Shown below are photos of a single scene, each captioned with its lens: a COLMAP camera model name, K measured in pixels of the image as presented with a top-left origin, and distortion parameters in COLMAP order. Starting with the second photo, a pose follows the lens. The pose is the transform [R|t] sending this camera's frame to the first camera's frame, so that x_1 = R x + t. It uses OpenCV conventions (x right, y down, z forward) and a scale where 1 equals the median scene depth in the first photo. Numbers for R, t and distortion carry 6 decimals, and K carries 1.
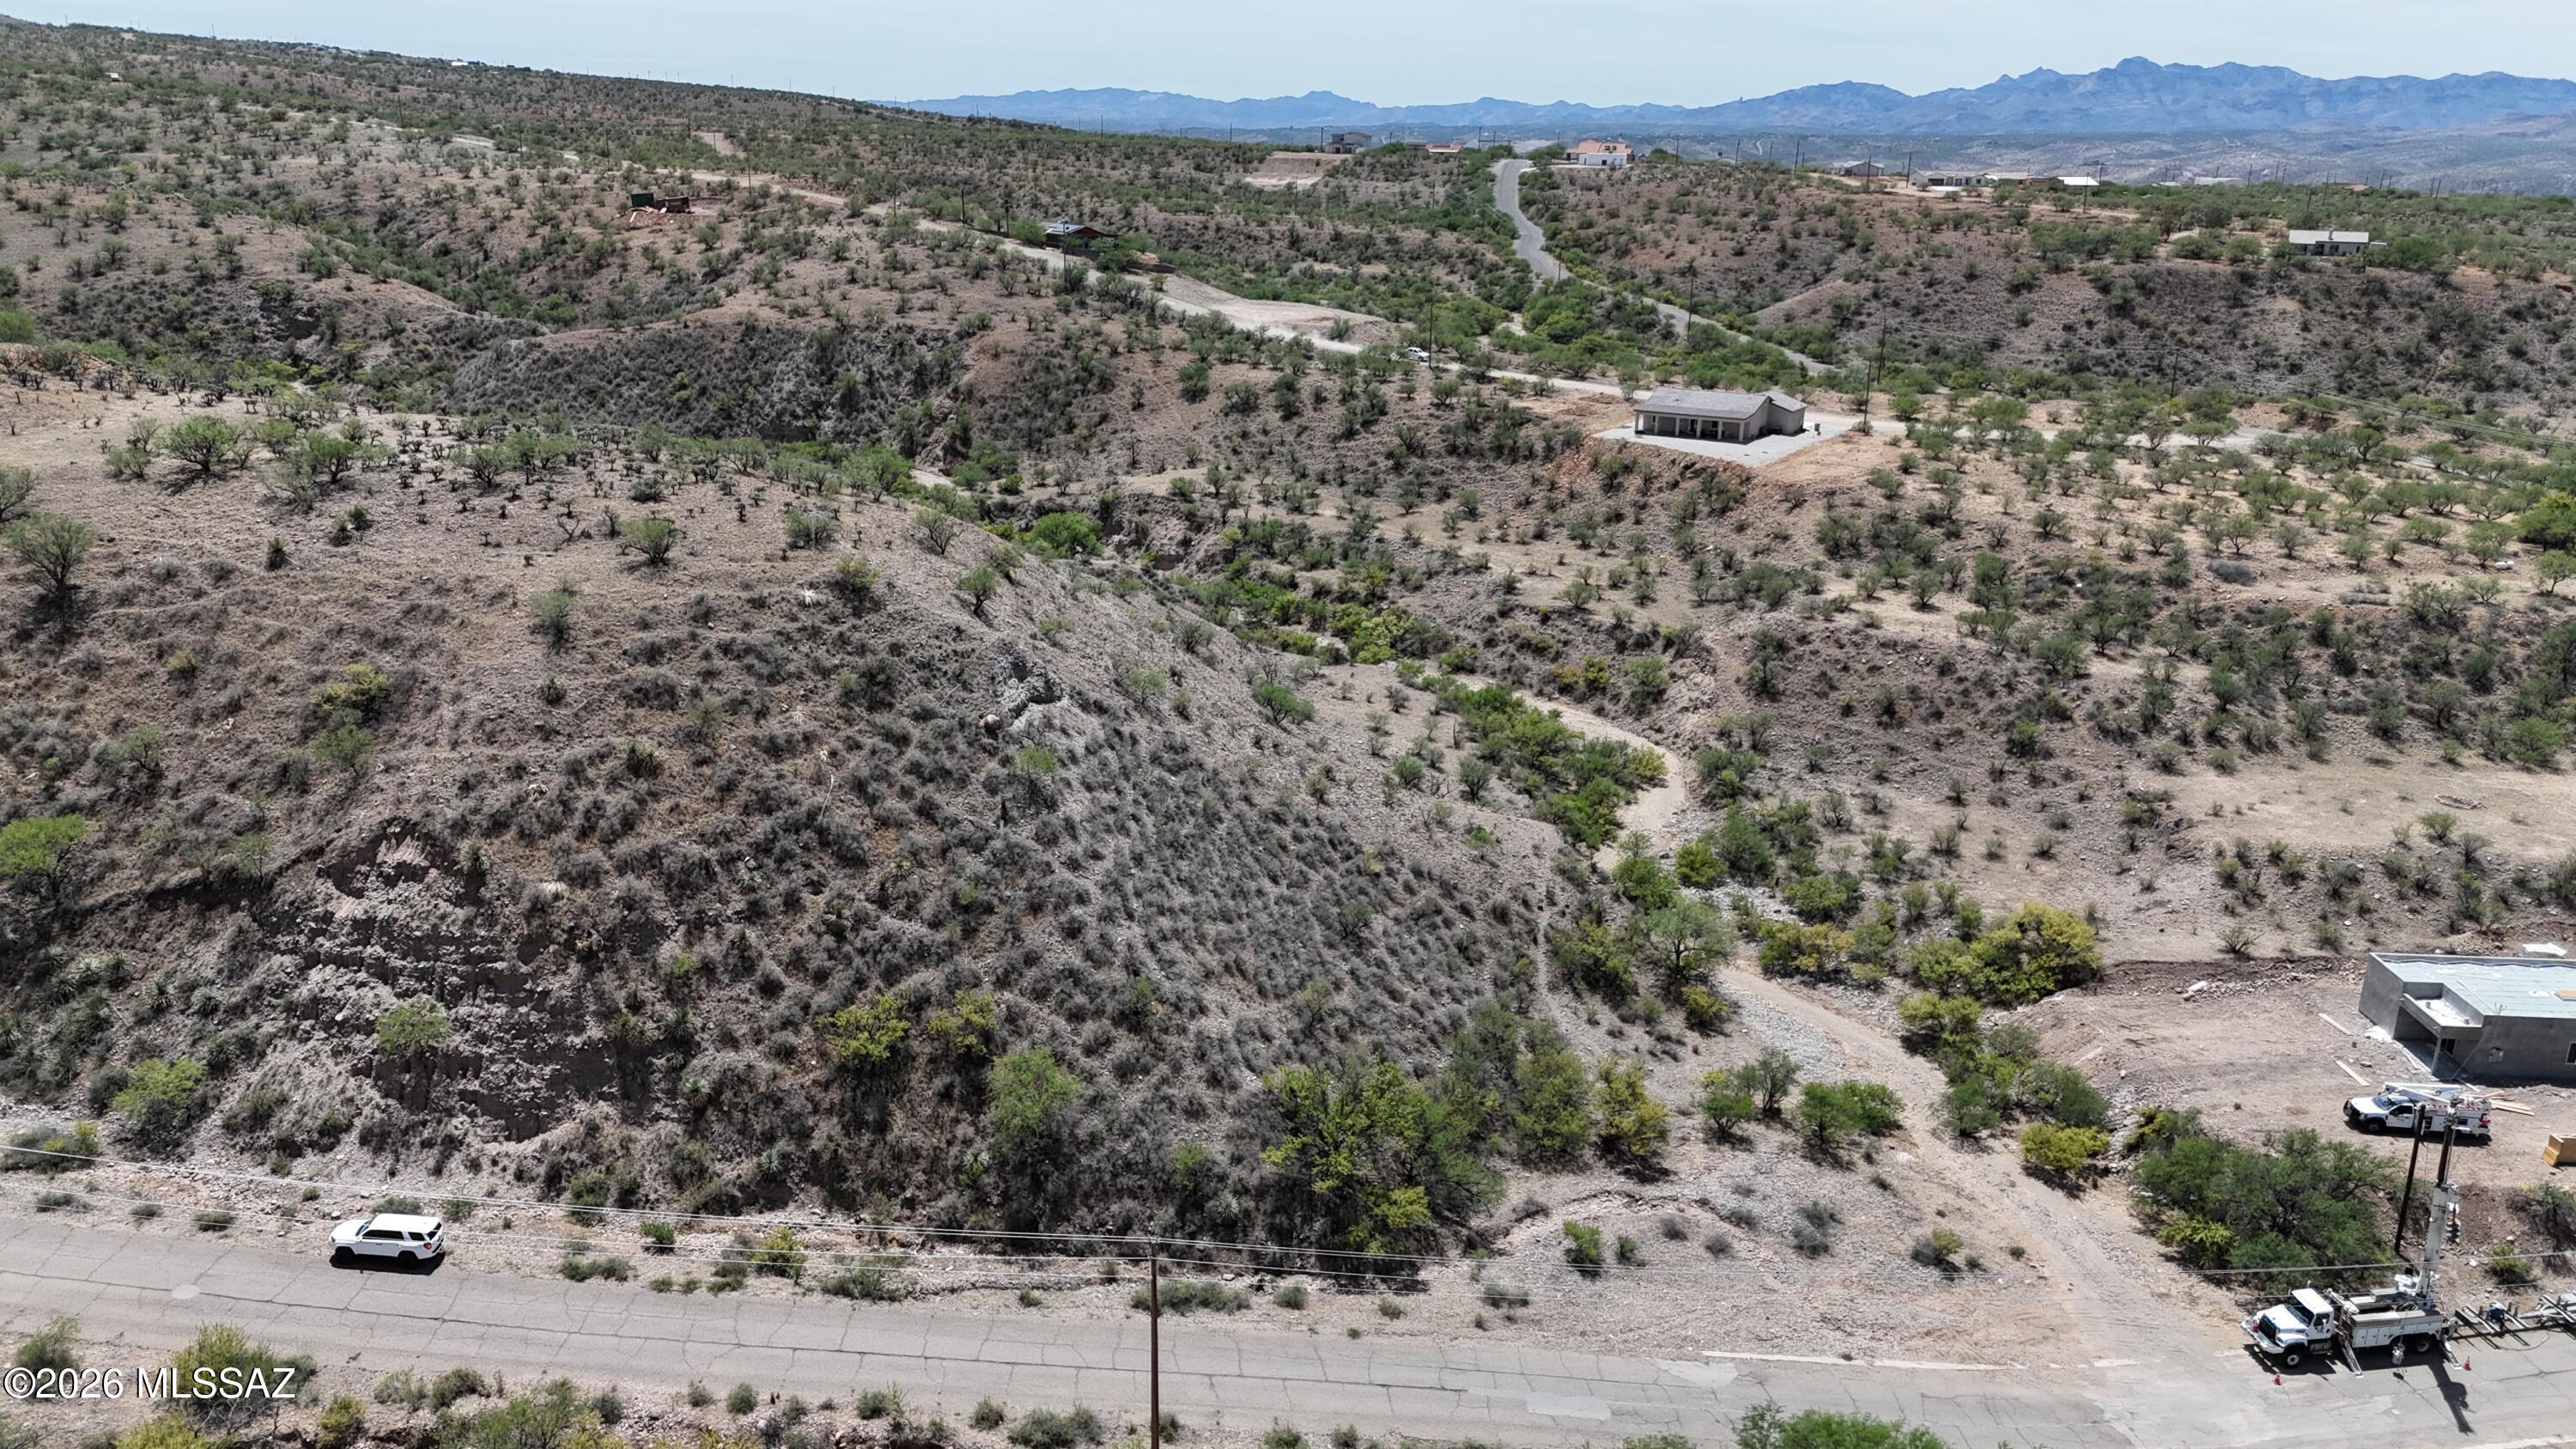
lens RADIAL K [[1886.4, 0, 1281.8], [0, 1886.4, 726.0], [0, 0, 1]] dist [0.069923, -0.064596]
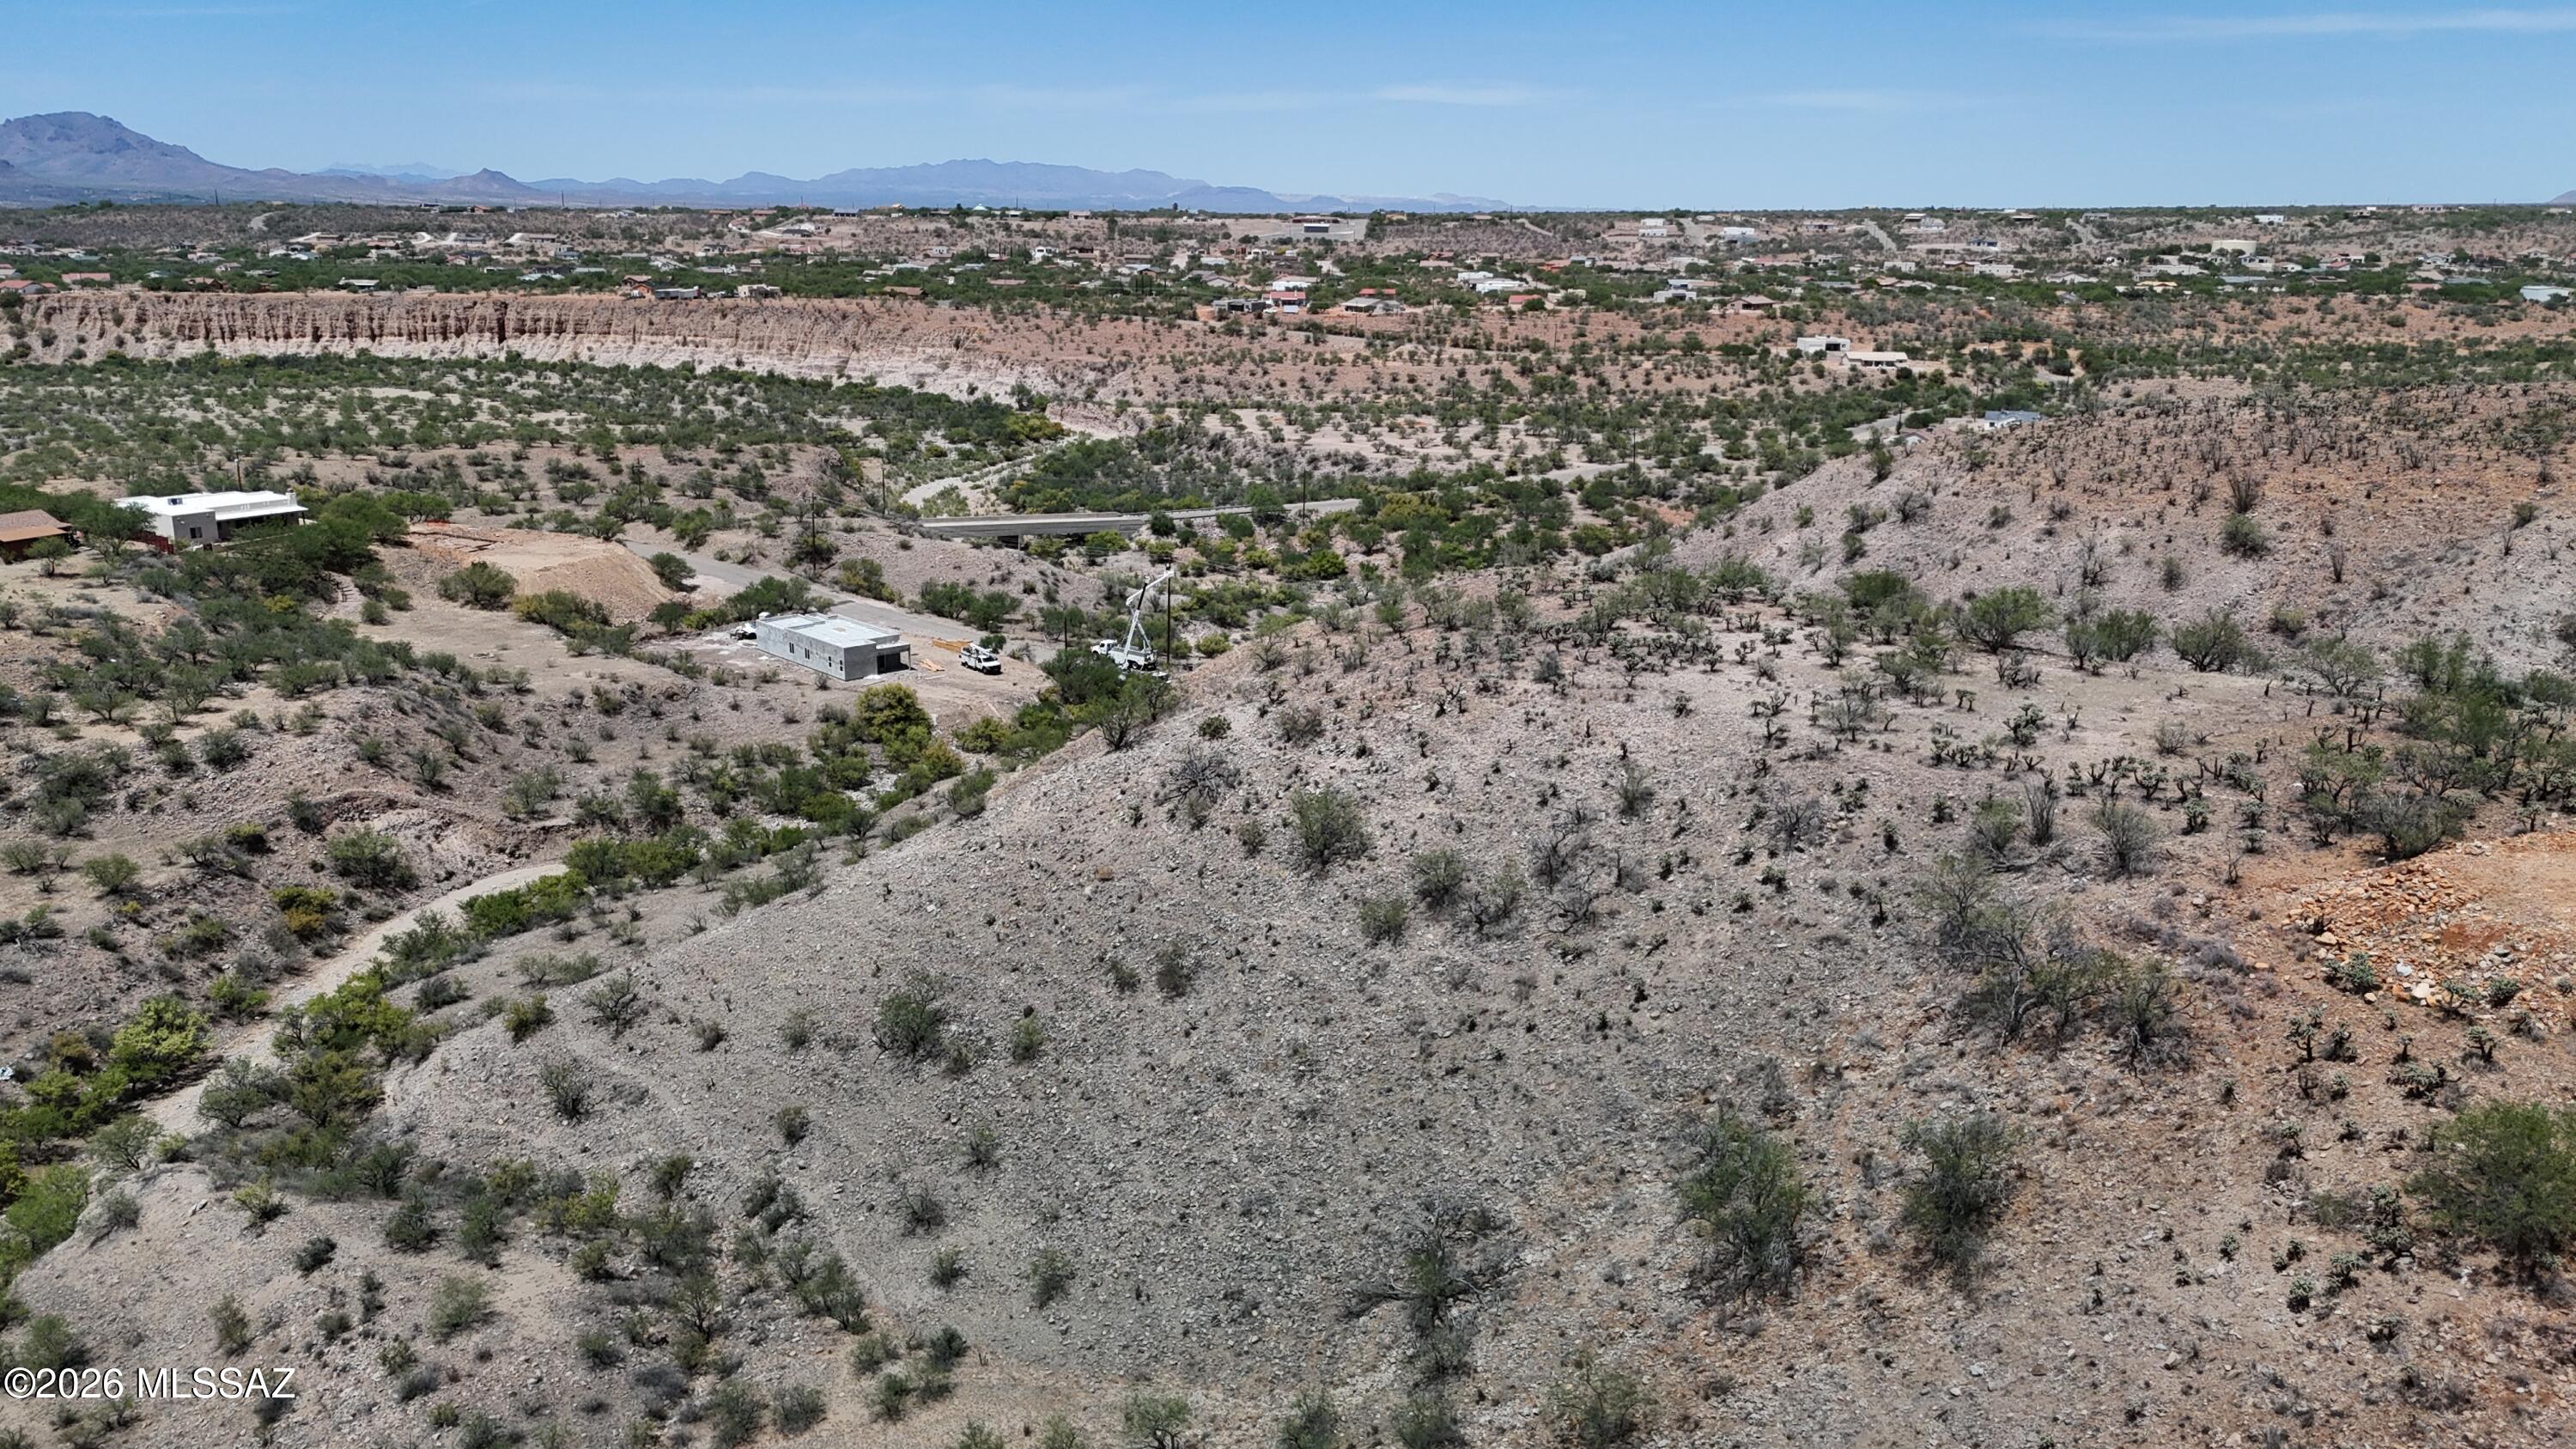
lens RADIAL K [[1886.4, 0, 1292.7], [0, 1886.4, 722.3], [0, 0, 1]] dist [0.069923, -0.064596]
pose [[-0.718859, -0.212612, 0.661844, -1.005159], [0.177121, 0.864638, 0.470137, -0.628413], [-0.672213, 0.455189, -0.583894, 1.915221]]
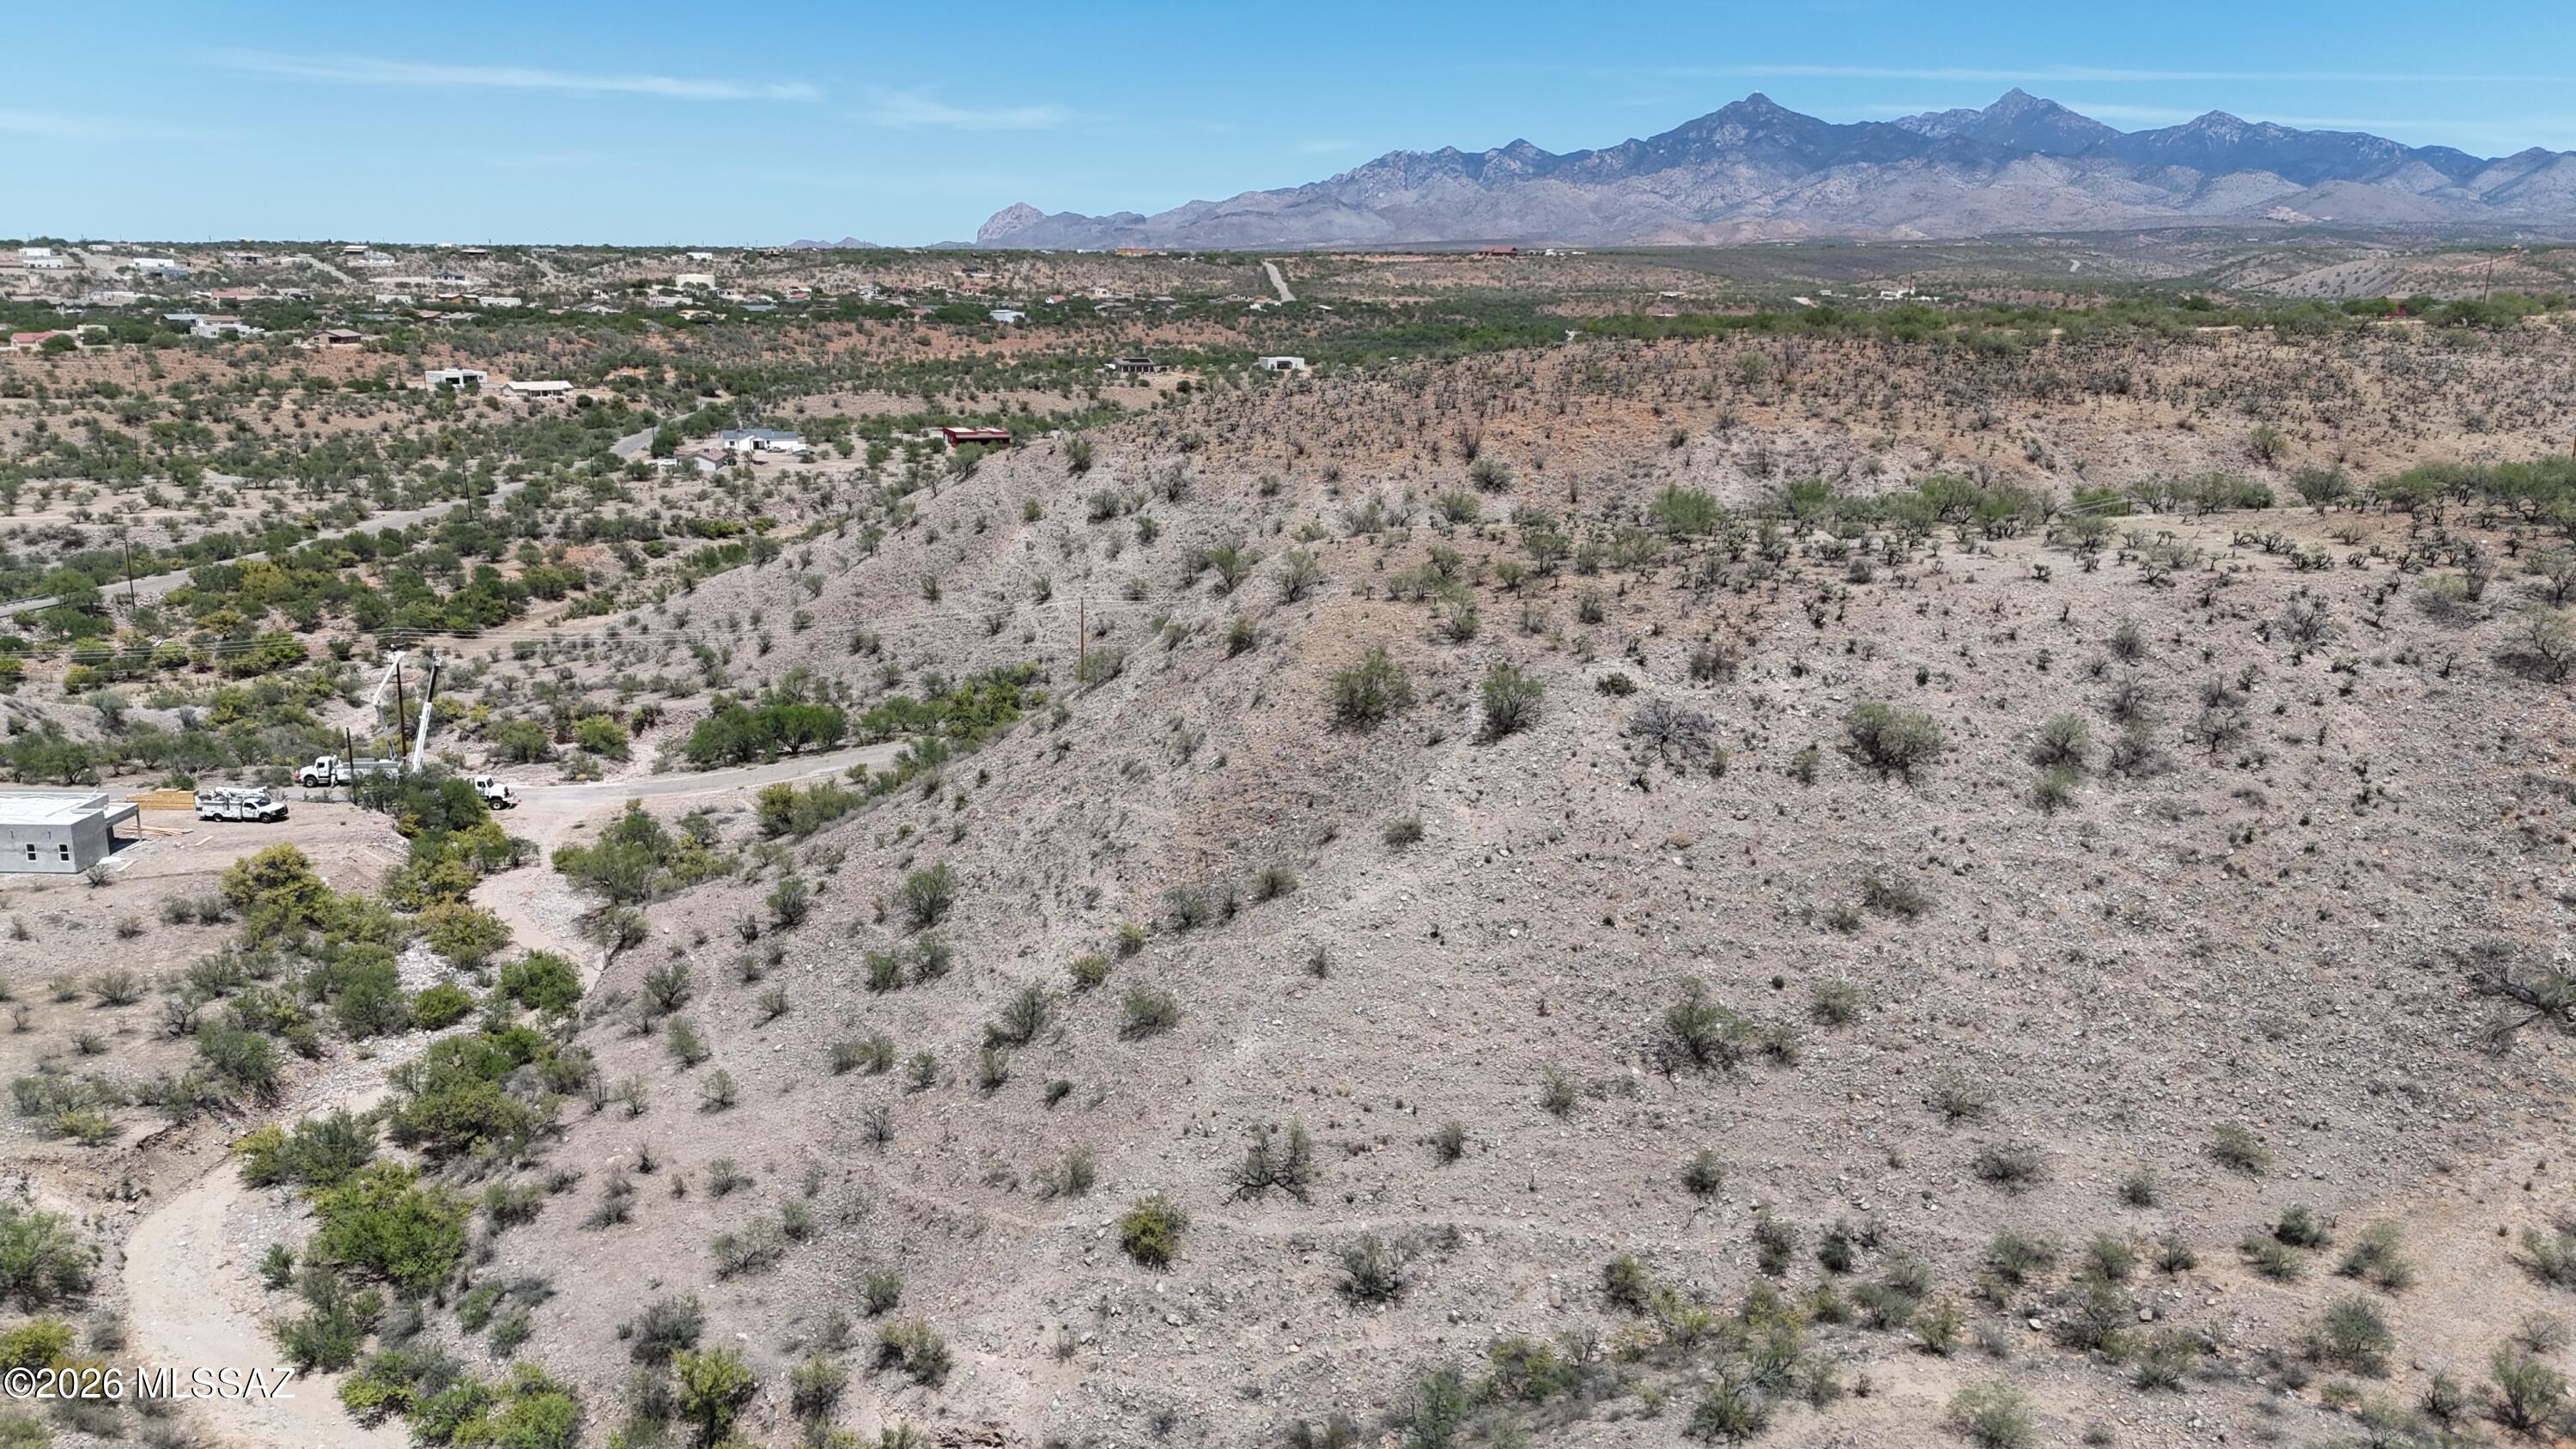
lens RADIAL K [[1886.4, 0, 1288.5], [0, 1886.4, 720.7], [0, 0, 1]] dist [0.069923, -0.064596]
pose [[-0.998234, -0.021197, -0.055498, -0.140634], [-0.046428, 0.861178, 0.506178, -0.629054], [0.037065, 0.507861, -0.860641, 2.181719]]
